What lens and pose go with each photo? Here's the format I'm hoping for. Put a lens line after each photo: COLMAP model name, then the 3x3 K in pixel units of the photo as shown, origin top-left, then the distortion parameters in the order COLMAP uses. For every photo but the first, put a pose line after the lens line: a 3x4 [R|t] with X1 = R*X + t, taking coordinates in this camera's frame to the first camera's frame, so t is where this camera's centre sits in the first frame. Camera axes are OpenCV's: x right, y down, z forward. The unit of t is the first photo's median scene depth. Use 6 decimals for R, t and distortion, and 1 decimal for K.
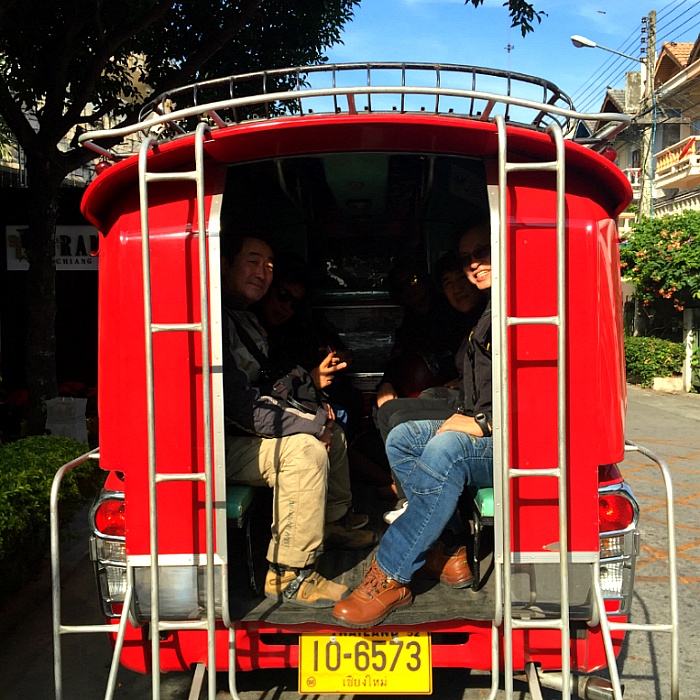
lens RADIAL K [[809.2, 0, 328.4], [0, 809.2, 352.5], [0, 0, 1]] dist [0.001018, 0.015070]
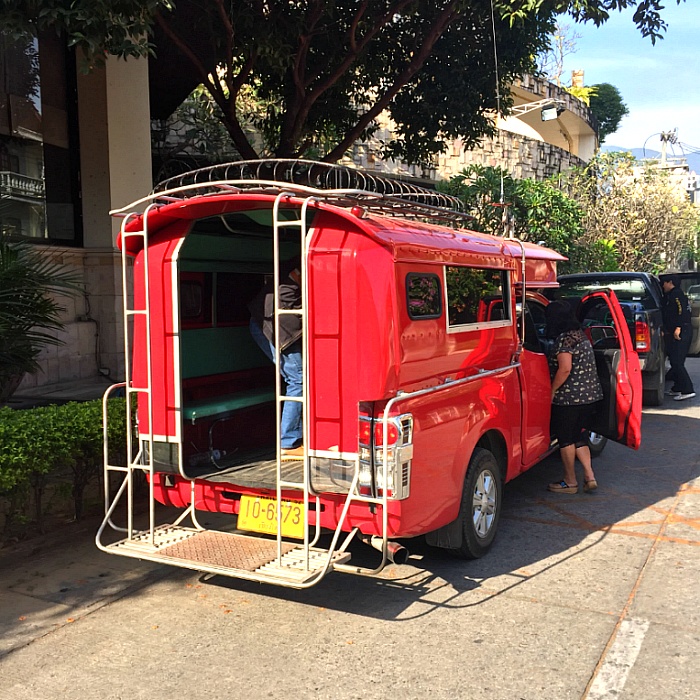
lens RADIAL K [[813.5, 0, 353.7], [0, 813.5, 353.8], [0, 0, 1]] dist [0.110124, -0.201362]
pose [[0.891508, 0.036745, -0.451513, 0.945149], [-0.022352, 0.999059, 0.037170, -0.015359], [0.452454, -0.023045, 0.891490, -0.415030]]
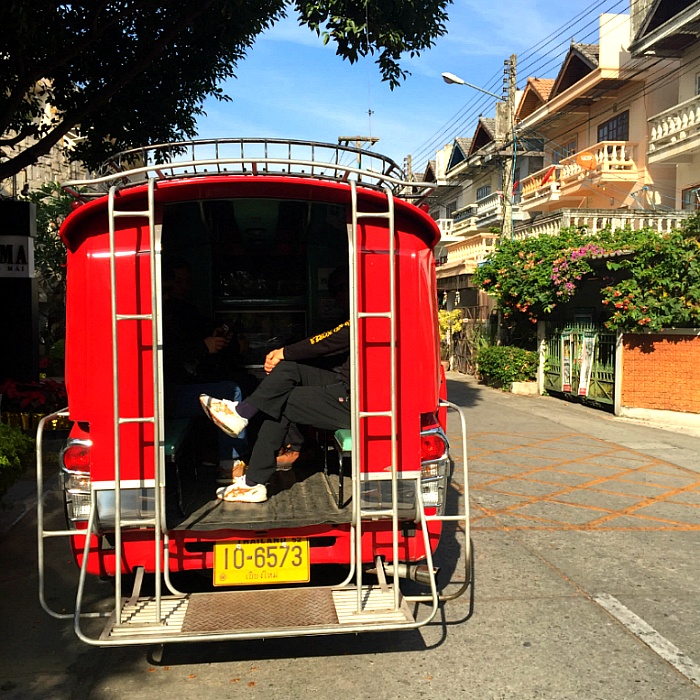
lens RADIAL K [[806.3, 0, 351.6], [0, 806.3, 366.2], [0, 0, 1]] dist [0.049997, -0.029833]
pose [[0.985870, 0.000659, 0.167508, -0.036311], [-0.000911, 0.999999, 0.001430, 0.043677], [-0.167507, -0.001562, 0.985870, -0.401231]]
